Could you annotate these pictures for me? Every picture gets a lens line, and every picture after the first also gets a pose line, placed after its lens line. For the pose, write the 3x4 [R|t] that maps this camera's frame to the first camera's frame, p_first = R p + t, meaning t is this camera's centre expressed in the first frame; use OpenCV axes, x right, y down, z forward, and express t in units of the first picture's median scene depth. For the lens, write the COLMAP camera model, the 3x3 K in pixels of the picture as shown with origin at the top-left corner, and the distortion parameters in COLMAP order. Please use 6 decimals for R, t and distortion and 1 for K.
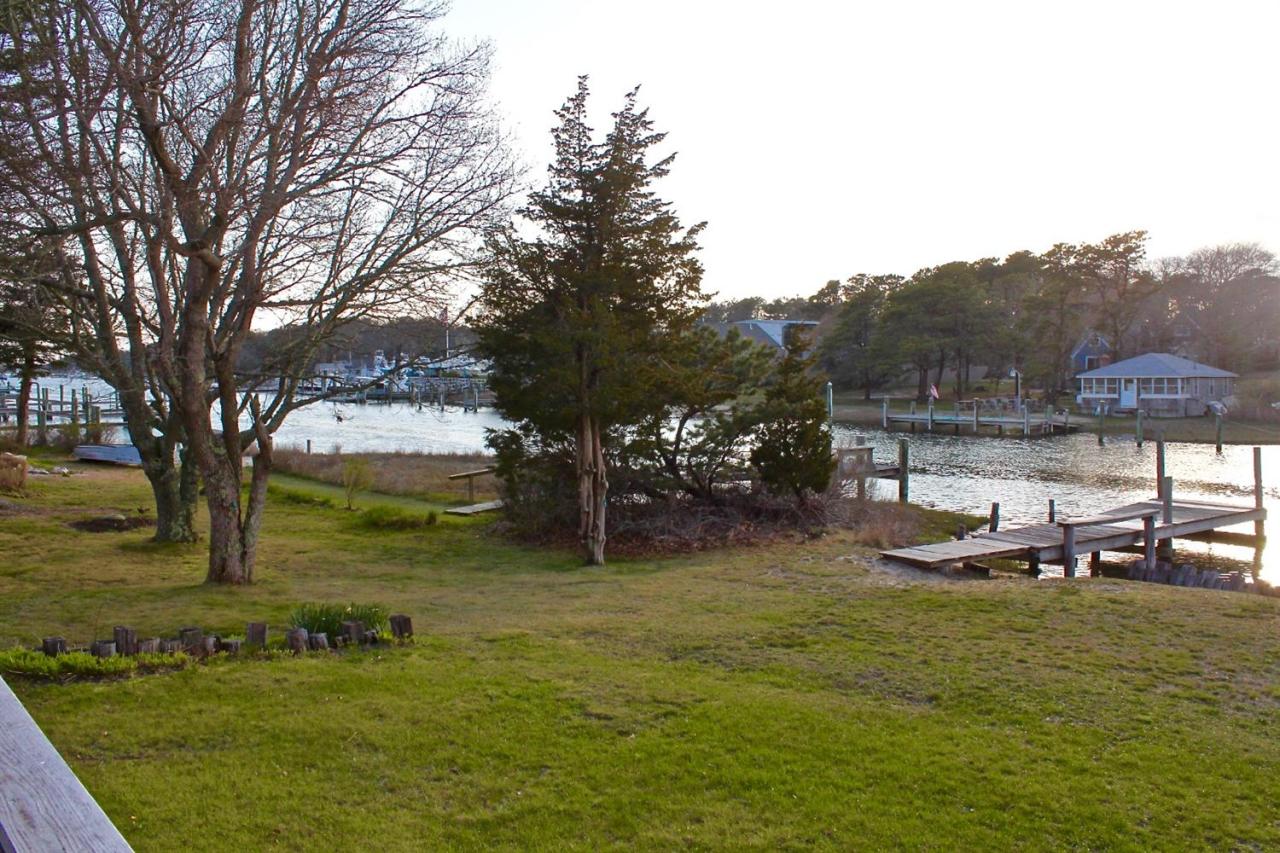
lens RADIAL K [[1082.6, 0, 638.8], [0, 1082.6, 413.3], [0, 0, 1]] dist [-0.168192, 0.151007]
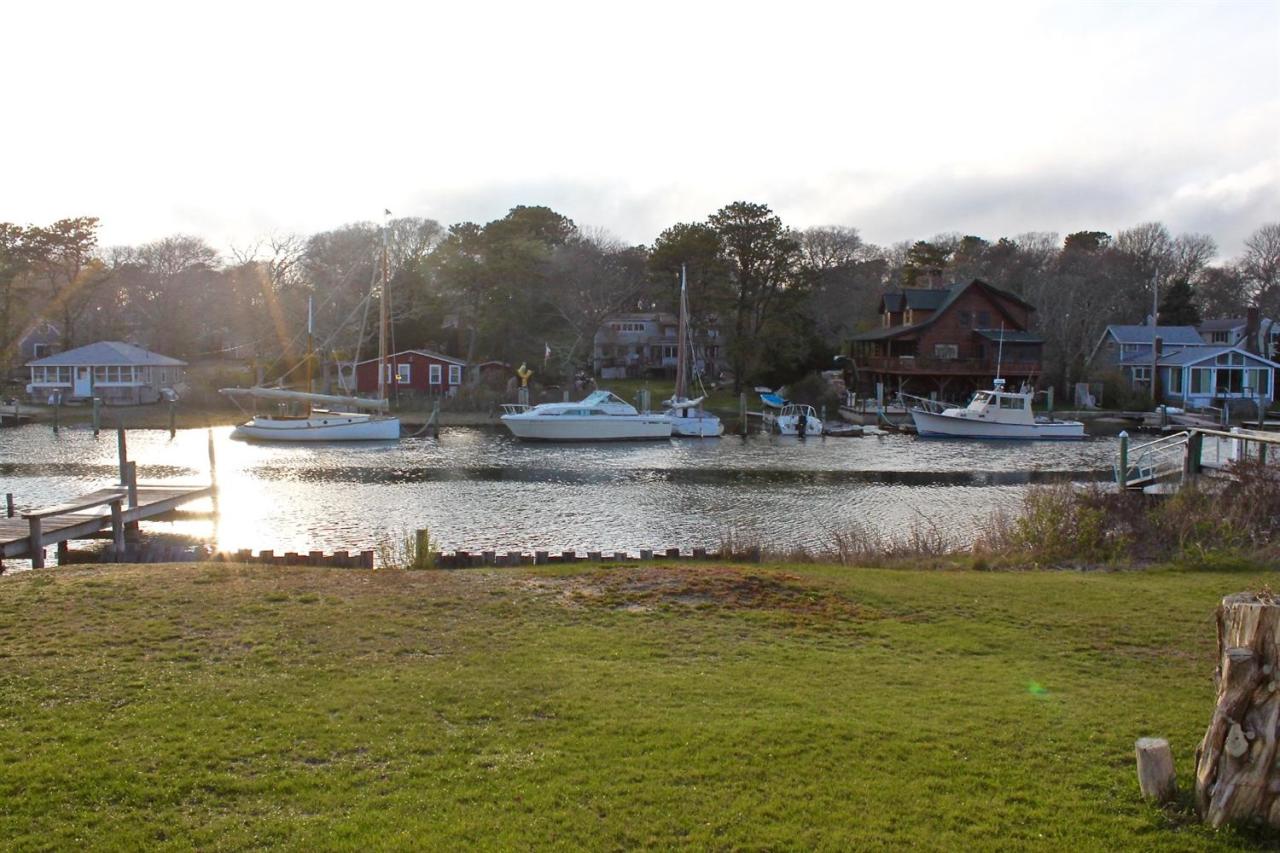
lens RADIAL K [[1082.6, 0, 638.8], [0, 1082.6, 413.3], [0, 0, 1]] dist [-0.168192, 0.151007]
pose [[0.598859, -0.030417, 0.800277, -0.026562], [0.021300, 0.999530, 0.022051, 0.000919], [-0.800571, 0.003841, 0.599226, -0.027615]]
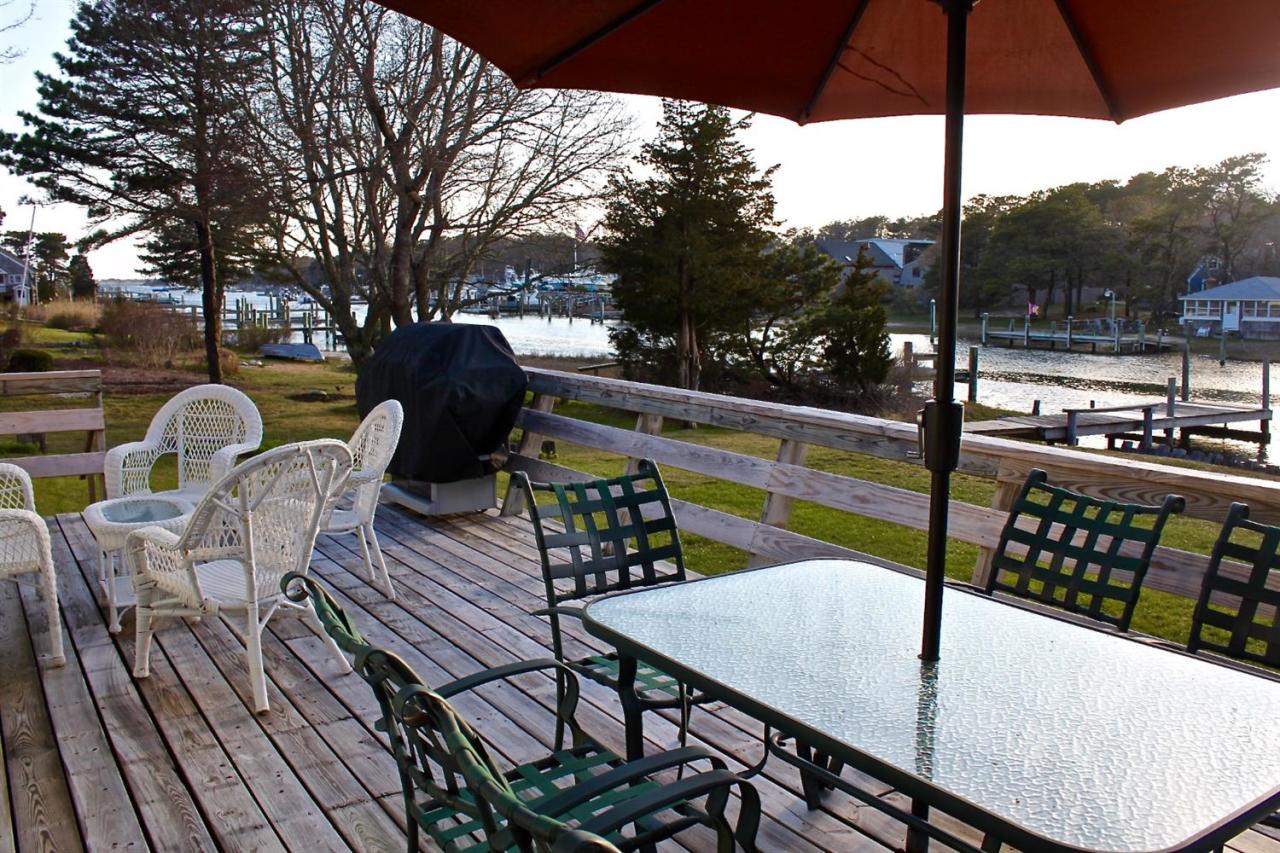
lens RADIAL K [[1084.1, 0, 637.8], [0, 1084.1, 418.0], [0, 0, 1]] dist [-0.173350, 0.161721]
pose [[0.993028, 0.023070, -0.115598, 0.048260], [-0.013661, 0.996577, 0.081536, 0.021074], [0.117084, -0.079388, 0.989944, -0.303057]]
